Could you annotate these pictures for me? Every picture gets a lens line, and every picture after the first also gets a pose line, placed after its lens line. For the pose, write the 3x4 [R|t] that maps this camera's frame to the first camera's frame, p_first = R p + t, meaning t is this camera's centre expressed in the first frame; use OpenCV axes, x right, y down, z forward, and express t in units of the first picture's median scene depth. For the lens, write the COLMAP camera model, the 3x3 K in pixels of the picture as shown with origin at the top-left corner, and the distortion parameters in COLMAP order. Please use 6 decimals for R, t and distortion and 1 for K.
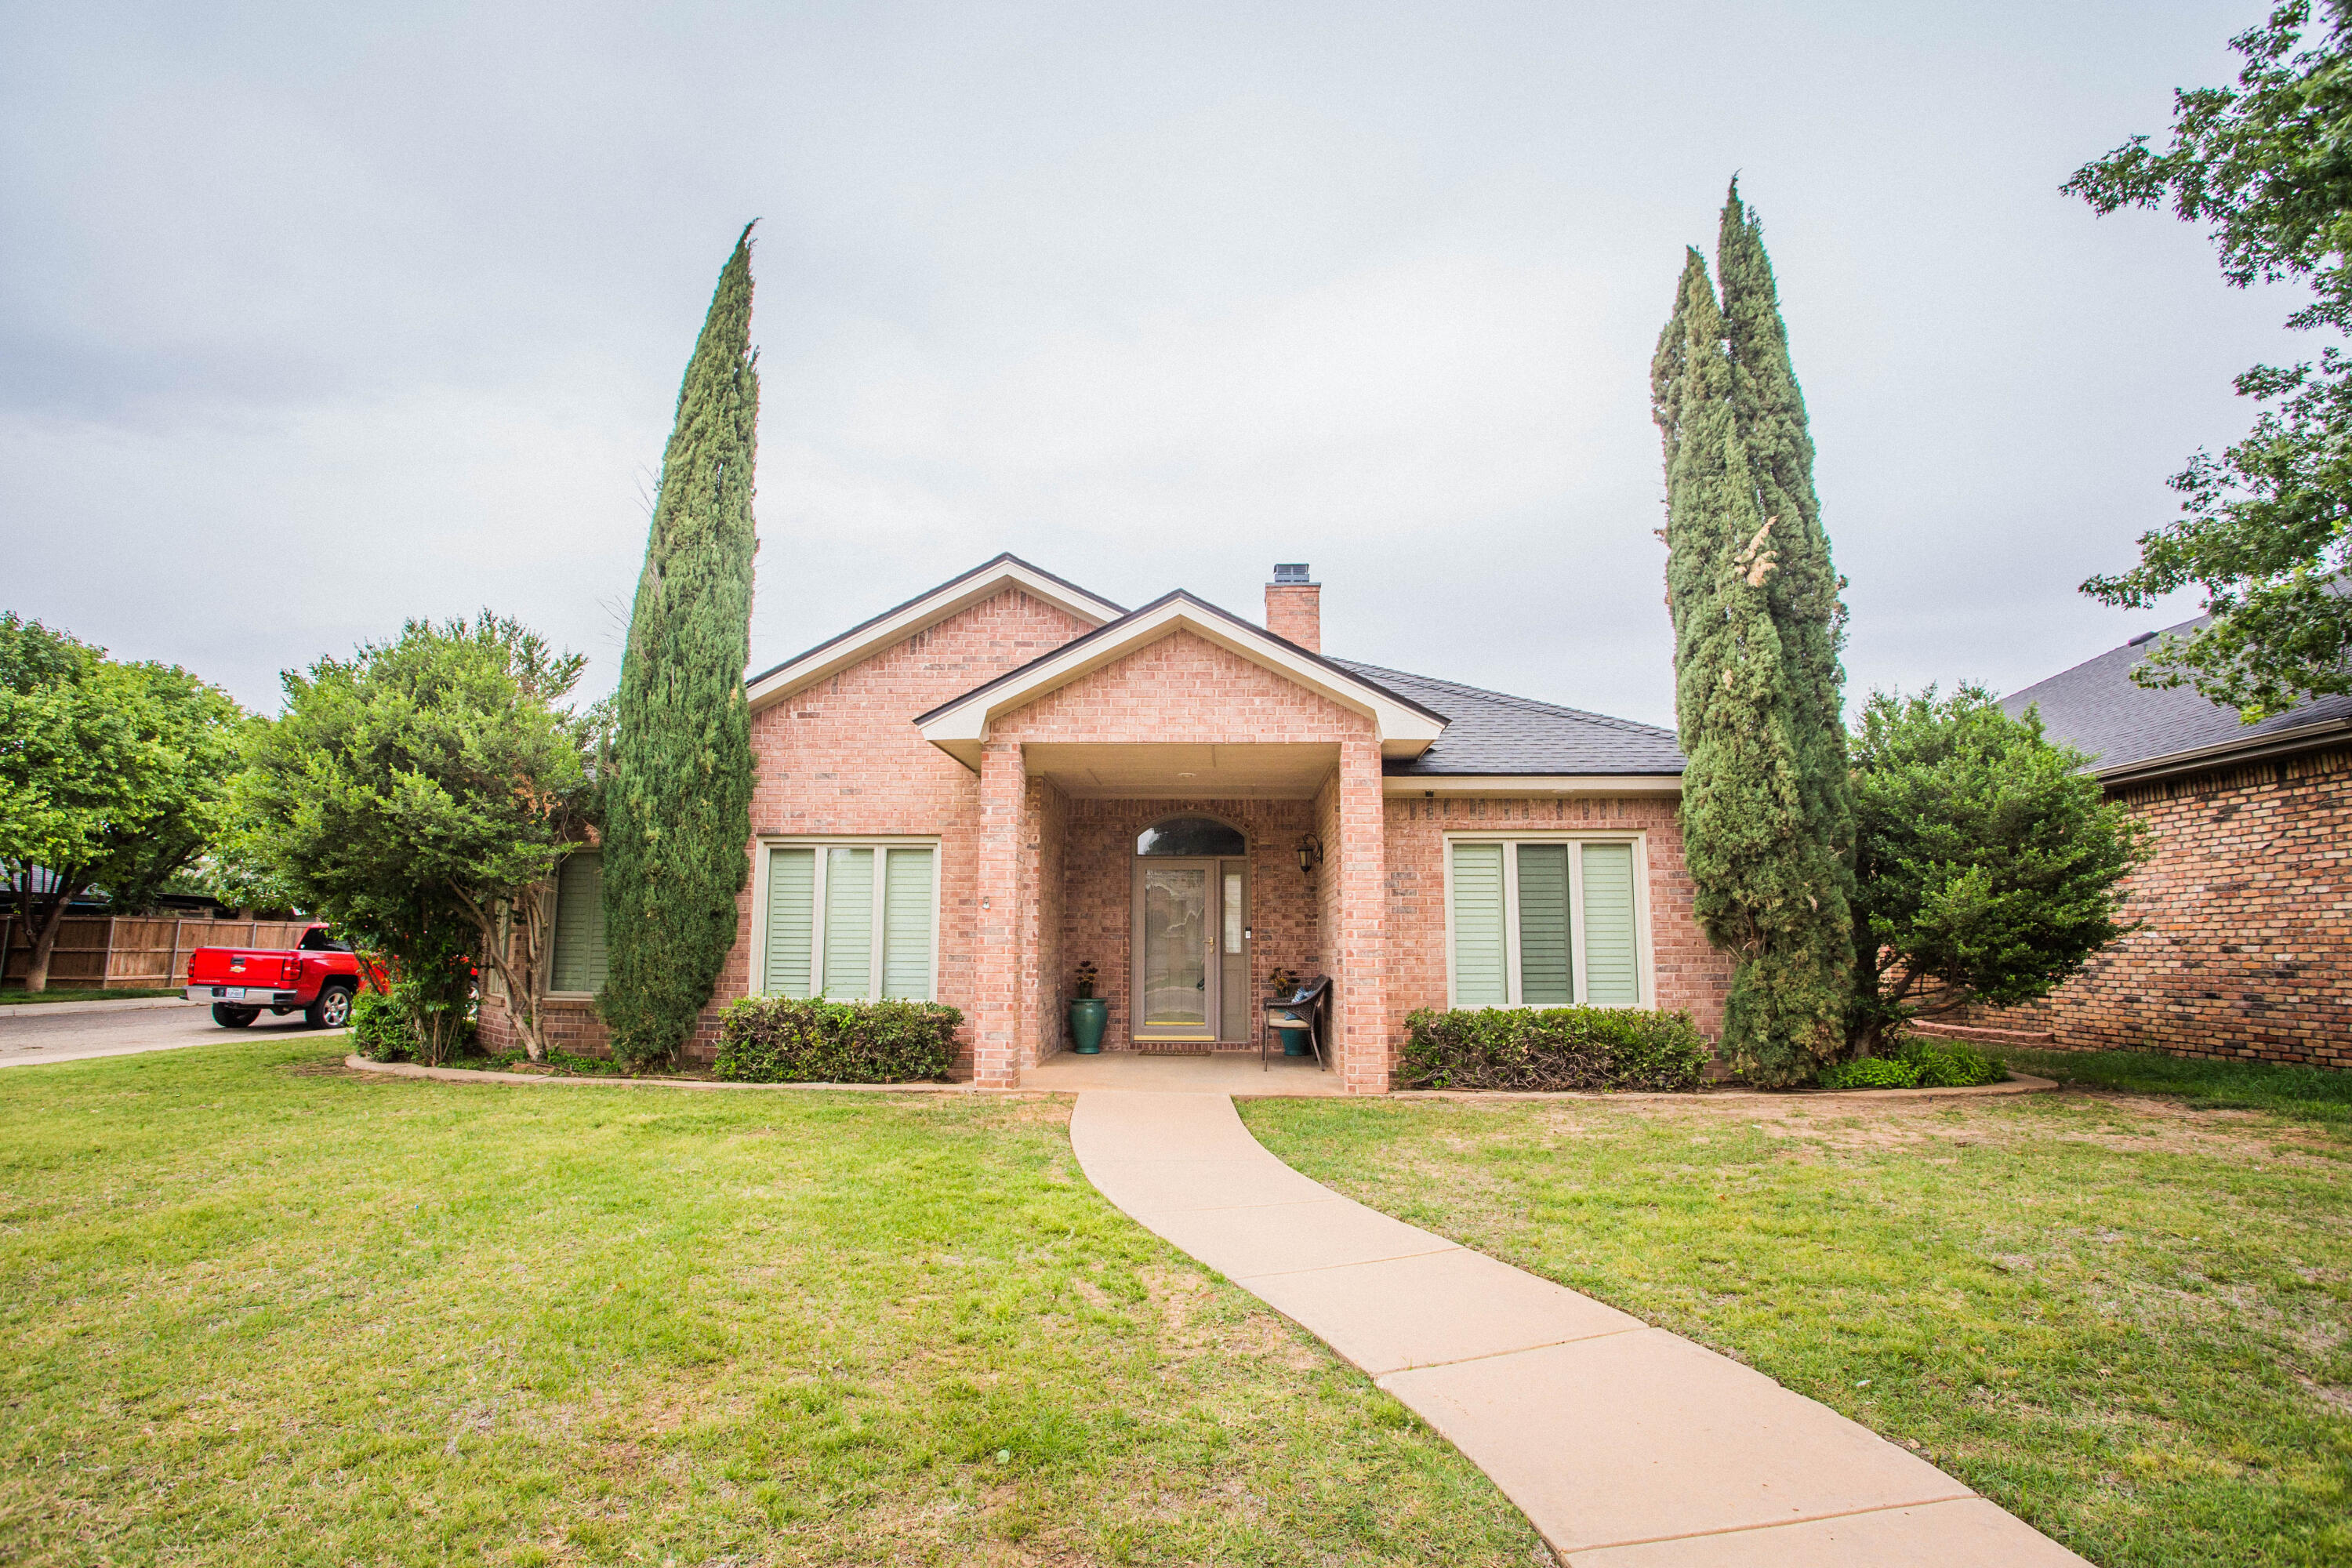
lens RADIAL K [[1159.2, 0, 1165.8], [0, 1159.2, 783.0], [0, 0, 1]] dist [-0.031352, 0.010172]
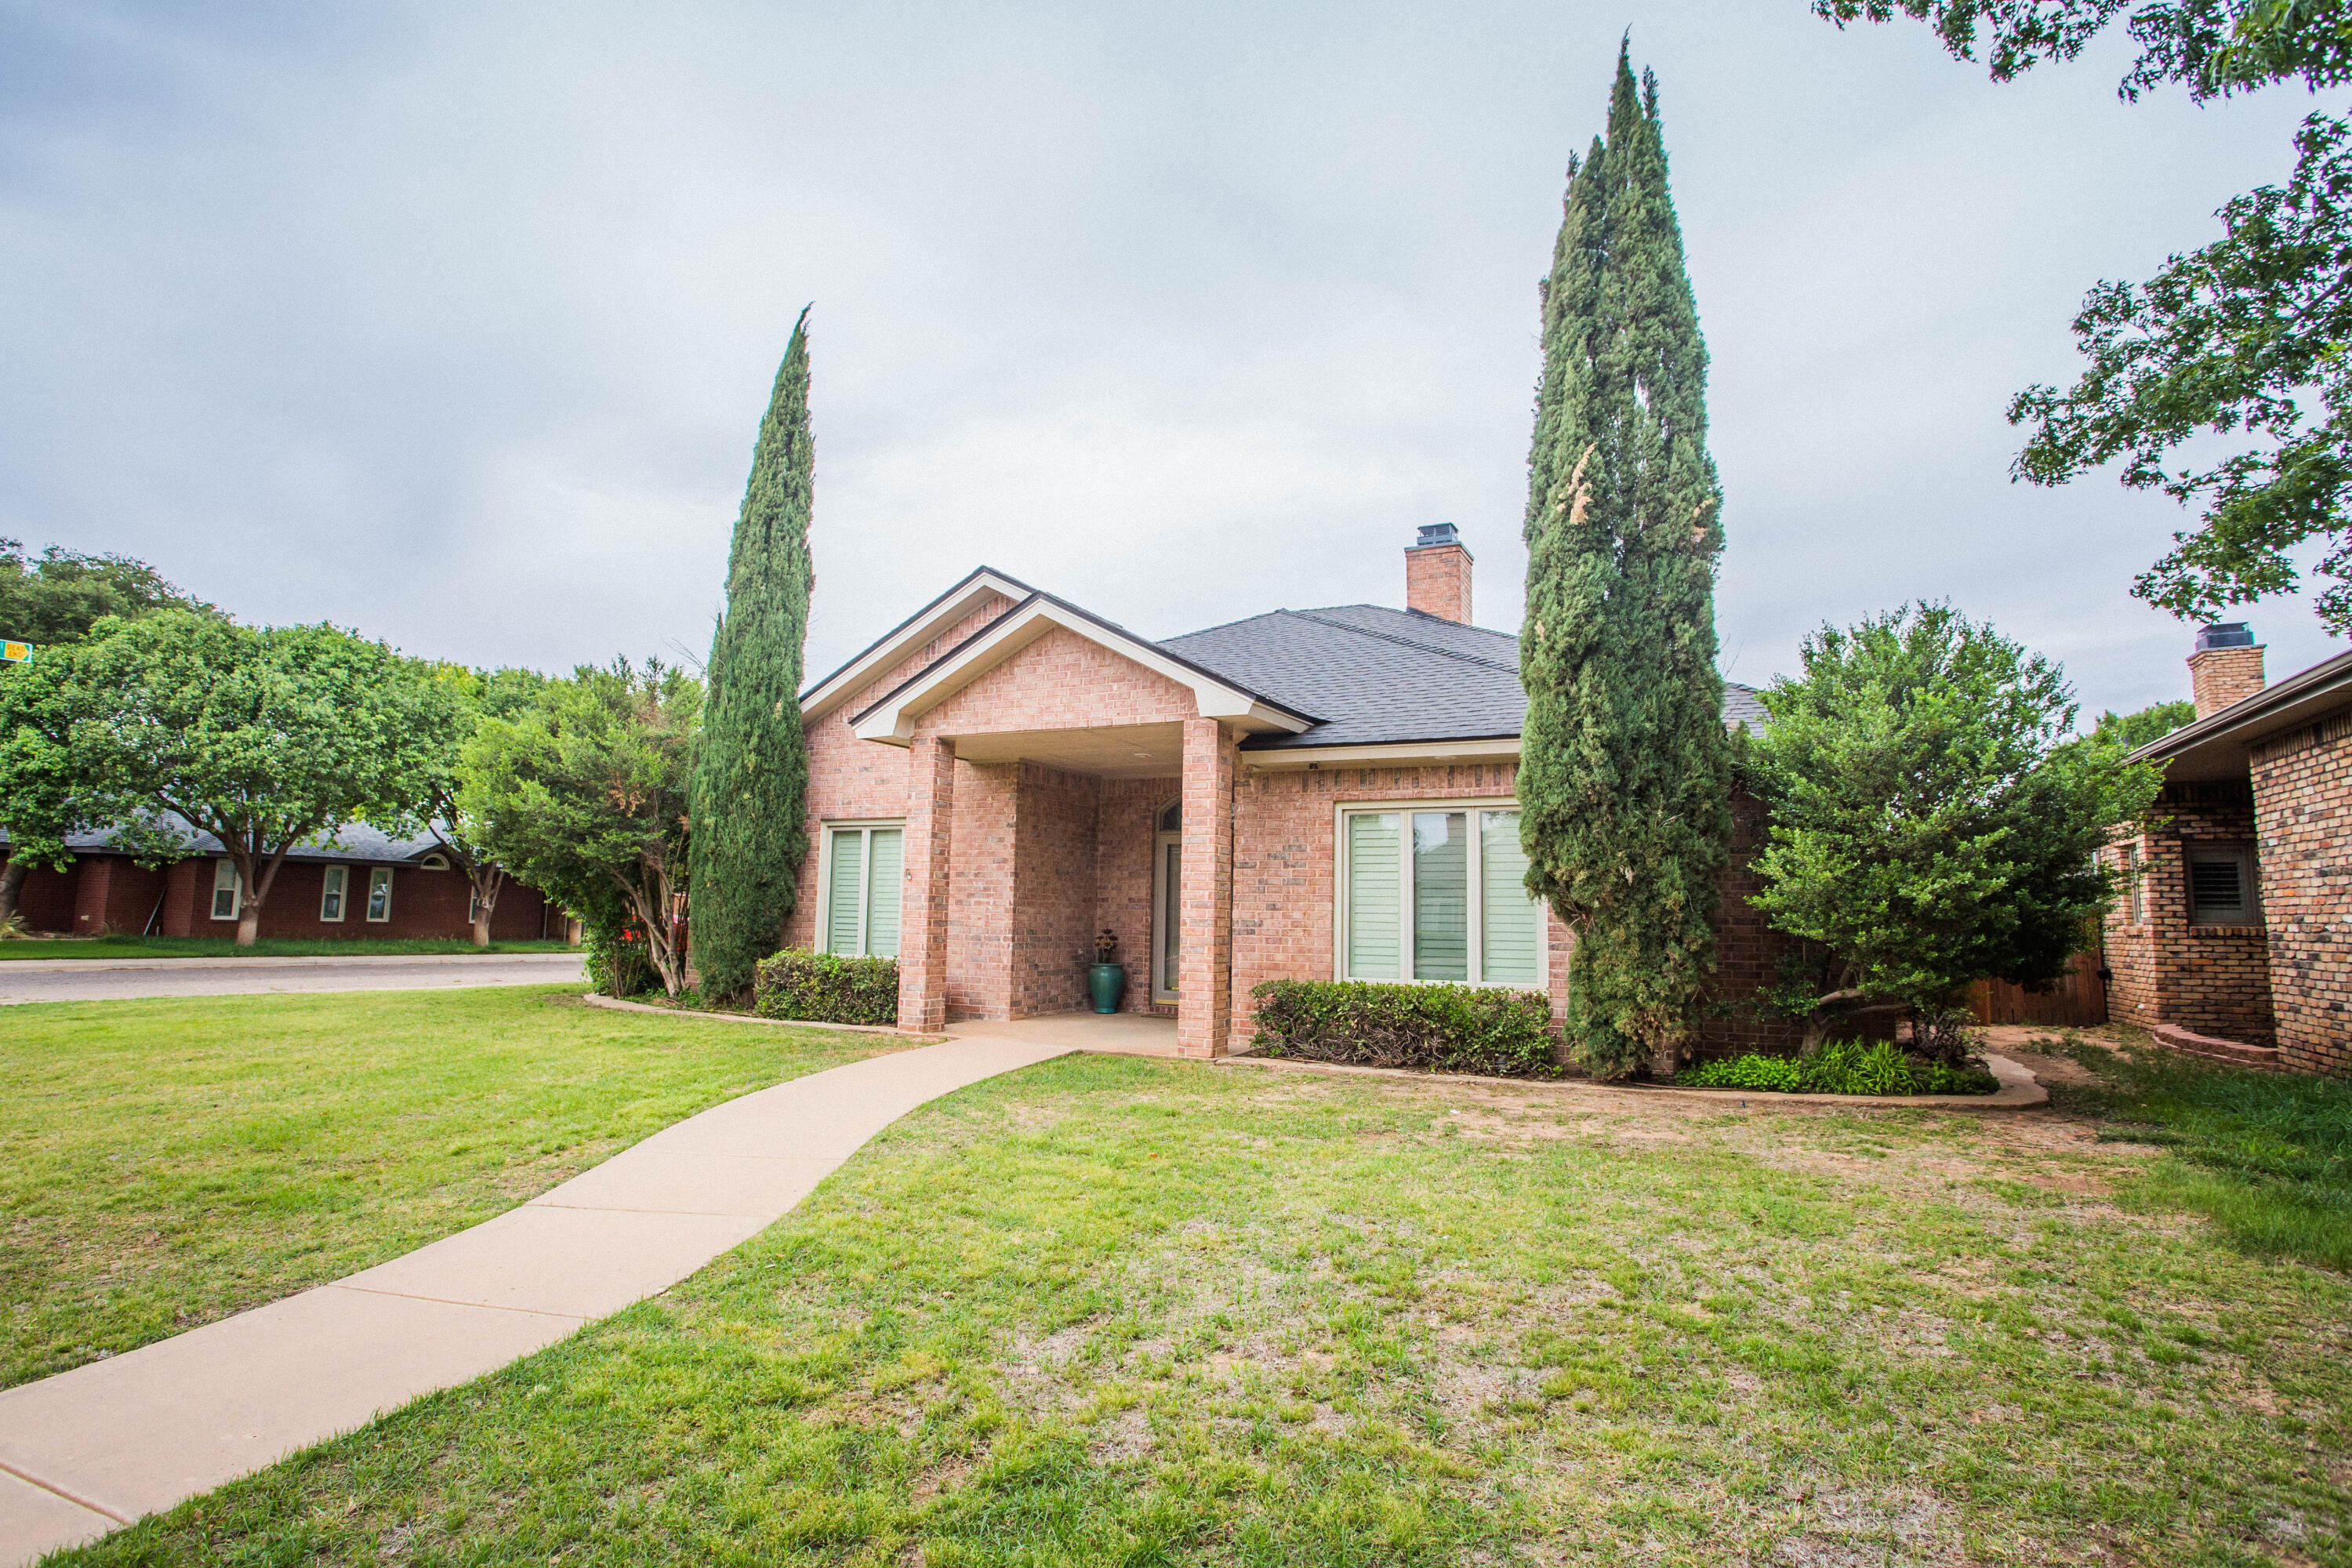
lens RADIAL K [[1159.2, 0, 1151.8], [0, 1159.2, 791.5], [0, 0, 1]] dist [-0.031352, 0.010172]
pose [[0.914244, -0.029837, -0.404063, 0.518074], [0.042011, 0.998890, 0.021296, 0.004240], [0.402980, -0.036445, 0.914483, 0.031759]]
